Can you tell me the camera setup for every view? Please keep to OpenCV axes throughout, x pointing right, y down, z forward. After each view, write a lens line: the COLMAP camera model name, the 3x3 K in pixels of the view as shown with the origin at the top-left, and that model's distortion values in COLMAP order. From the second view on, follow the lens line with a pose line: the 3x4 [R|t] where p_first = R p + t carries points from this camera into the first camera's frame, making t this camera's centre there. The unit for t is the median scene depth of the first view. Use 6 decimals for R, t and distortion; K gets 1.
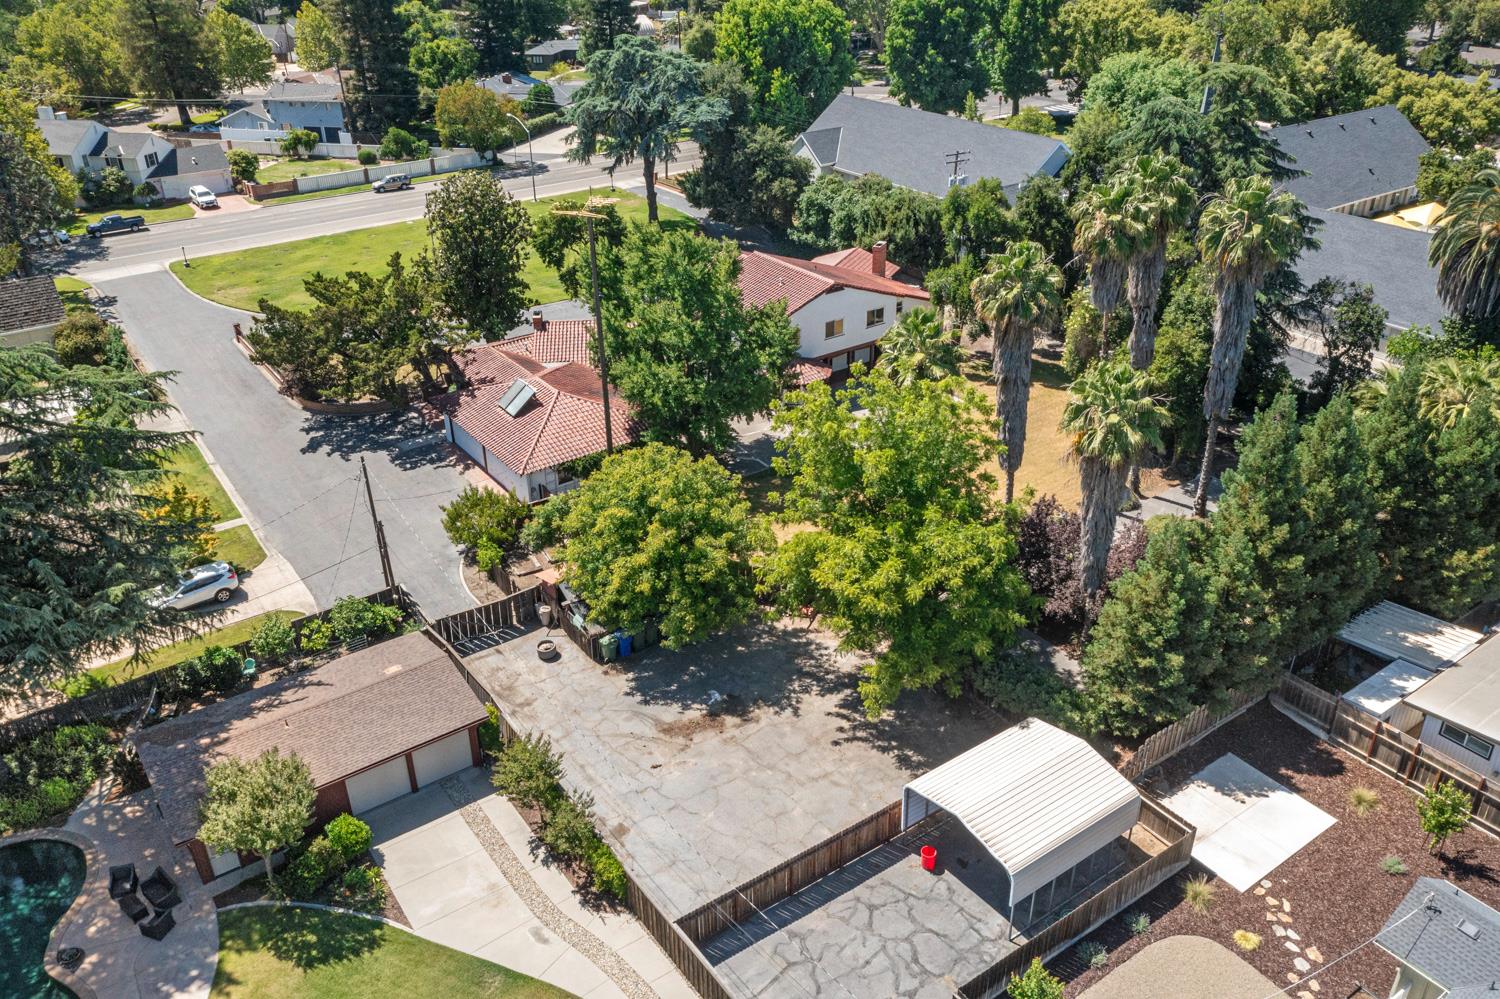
lens RADIAL K [[1179.0, 0, 750.7], [0, 1179.0, 501.8], [0, 0, 1]] dist [-0.009738, 0.000587]
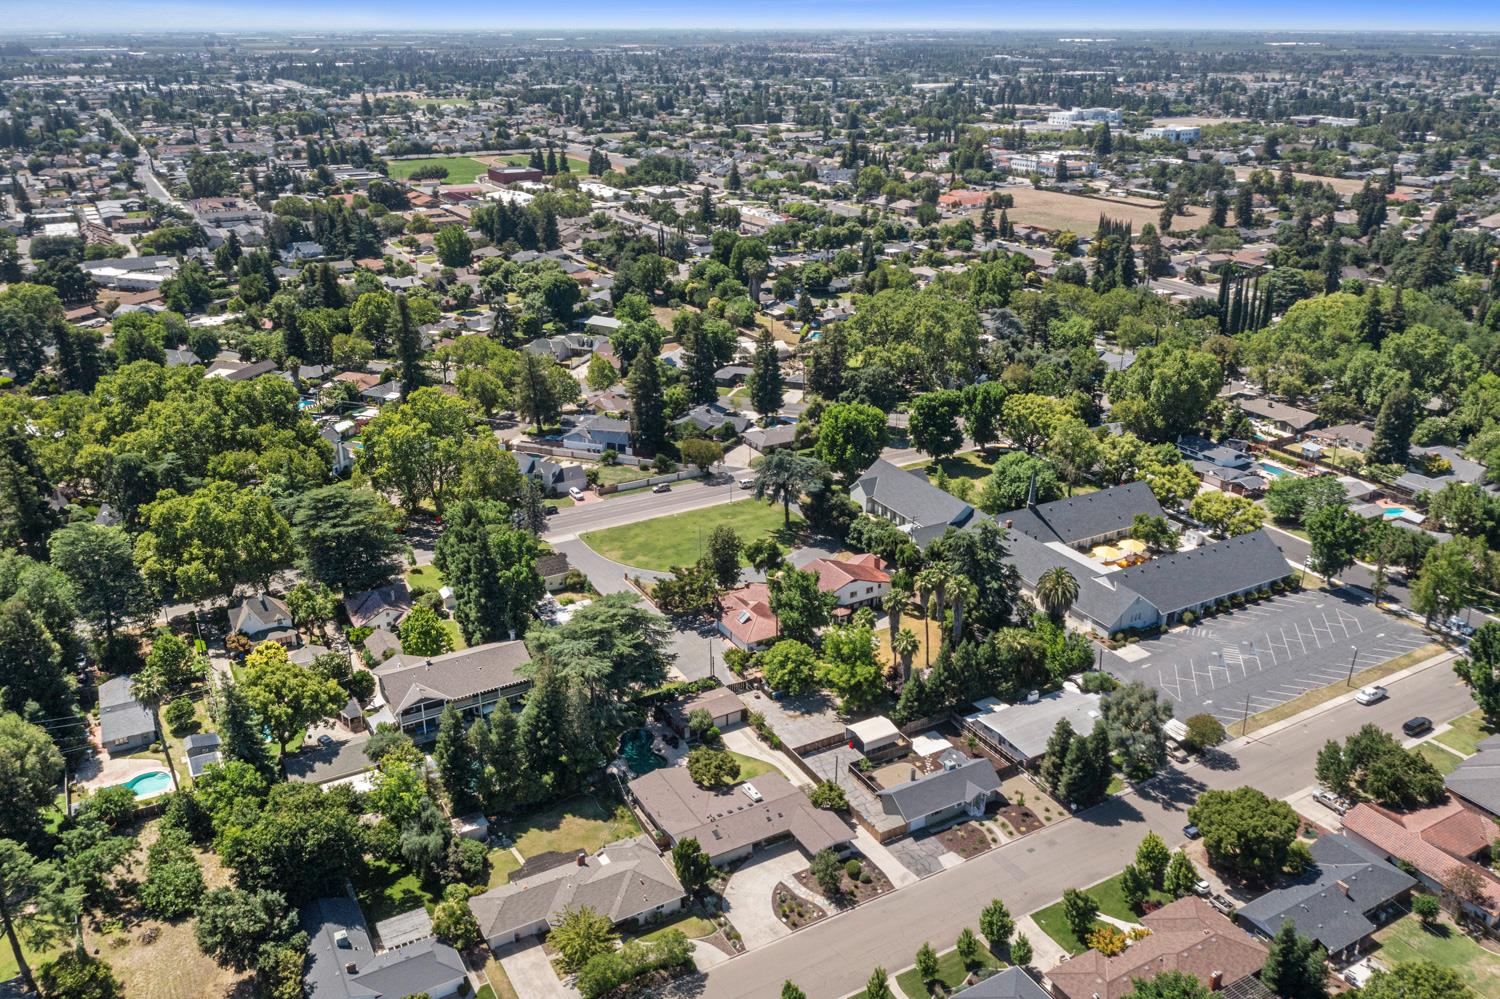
lens RADIAL K [[1196.1, 0, 753.2], [0, 1196.1, 491.6], [0, 0, 1]] dist [-0.008481, -0.002419]
pose [[0.994893, 0.050176, -0.087582, 0.096621], [-0.060550, 0.990910, -0.120127, -0.048105], [0.080758, 0.124816, 0.988888, -2.510754]]
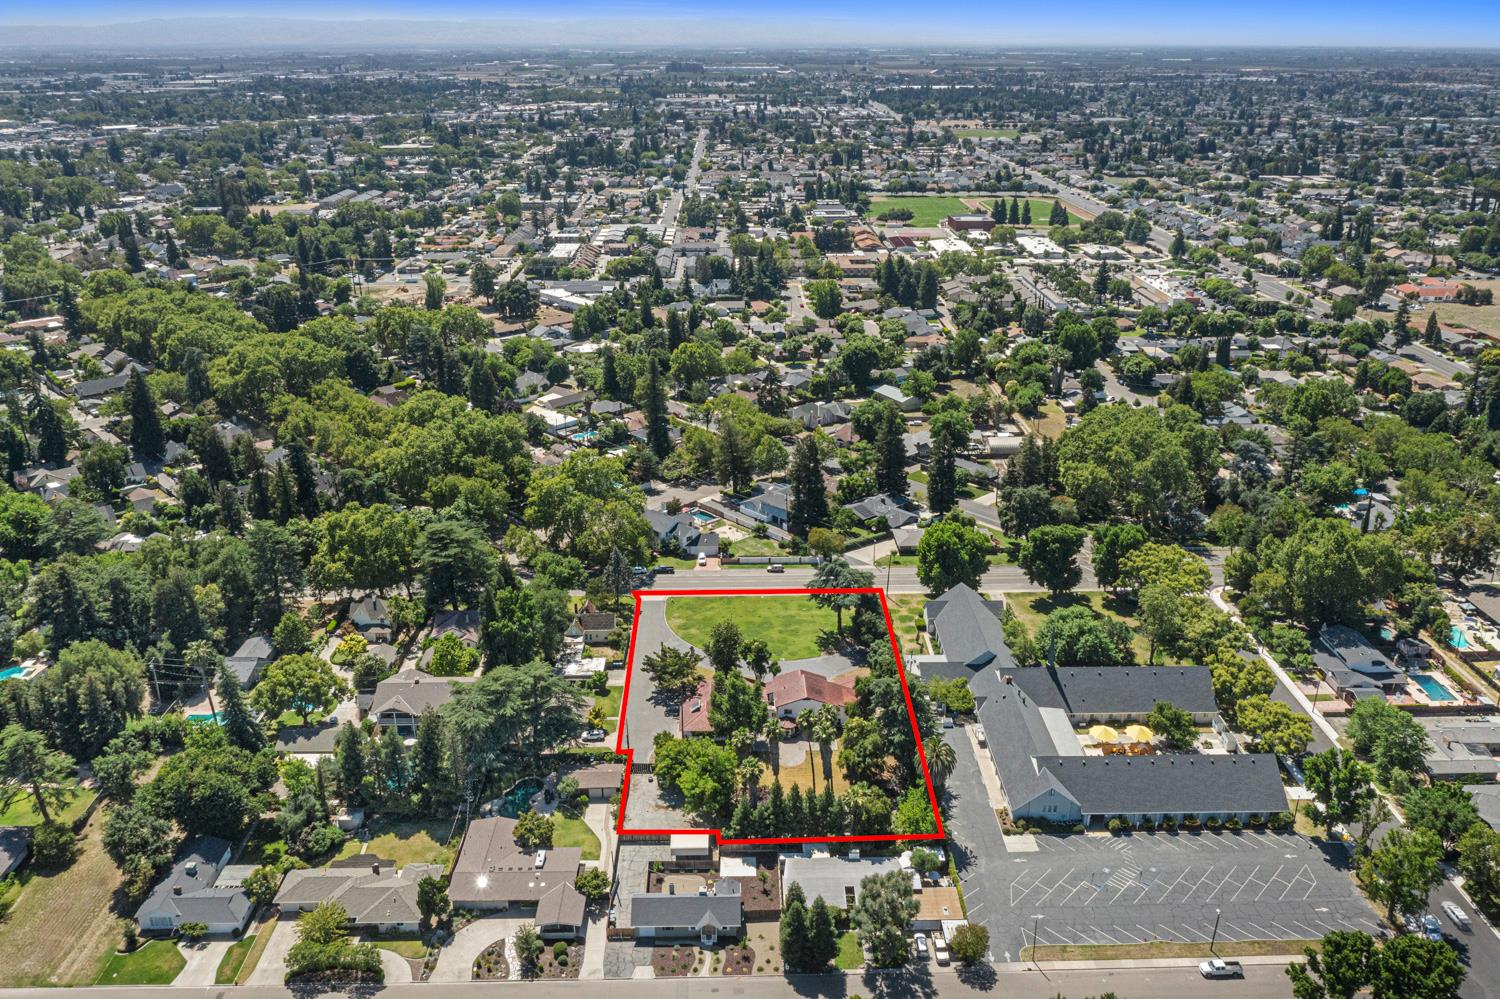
lens RADIAL K [[1179.0, 0, 750.7], [0, 1179.0, 501.8], [0, 0, 1]] dist [-0.009738, 0.000587]
pose [[0.826872, 0.217594, -0.518591, 1.876370], [-0.277061, 0.960063, -0.038933, -0.680623], [0.489408, 0.175874, 0.854136, -2.300433]]
